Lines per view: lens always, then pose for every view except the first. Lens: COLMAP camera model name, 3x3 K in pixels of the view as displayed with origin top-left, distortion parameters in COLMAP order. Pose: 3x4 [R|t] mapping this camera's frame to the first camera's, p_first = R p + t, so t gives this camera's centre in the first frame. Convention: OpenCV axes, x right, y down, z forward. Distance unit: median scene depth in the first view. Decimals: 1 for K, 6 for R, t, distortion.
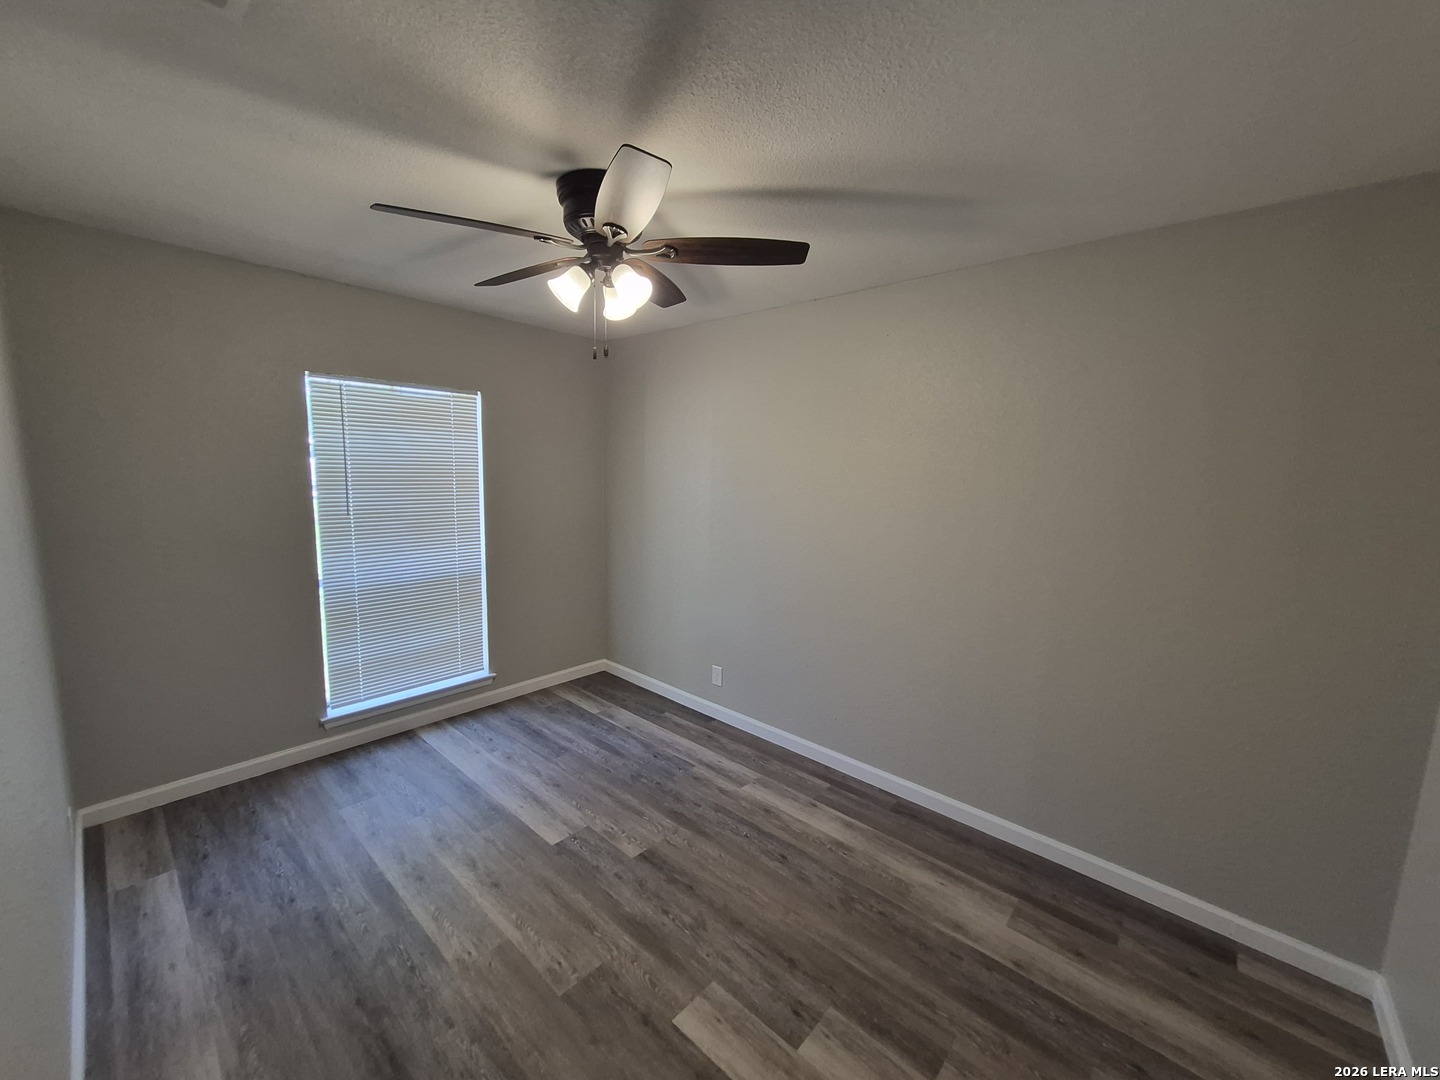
lens RADIAL K [[565.4, 0, 709.7], [0, 565.4, 546.0], [0, 0, 1]] dist [0.012010, -0.002208]
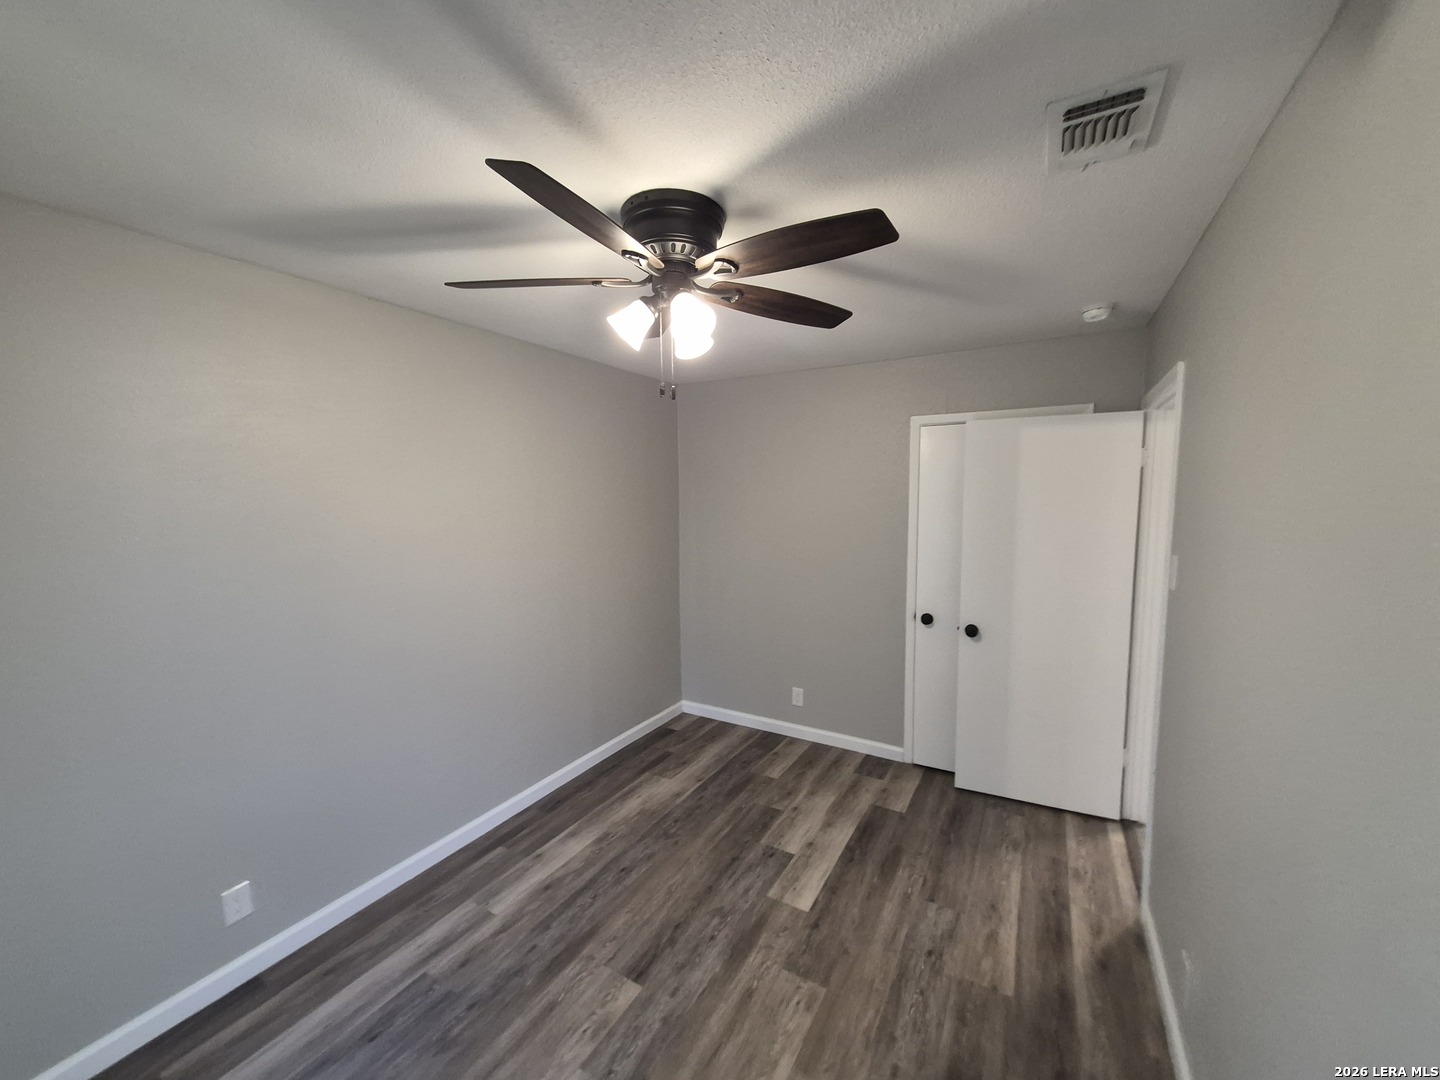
lens RADIAL K [[588.0, 0, 696.3], [0, 588.0, 546.3], [0, 0, 1]] dist [0.015625, -0.000264]
pose [[-0.203319, -0.117671, 0.972016, -1.085585], [0.141504, 0.978798, 0.148091, -0.235050], [-0.968833, 0.167654, -0.182357, 1.148772]]
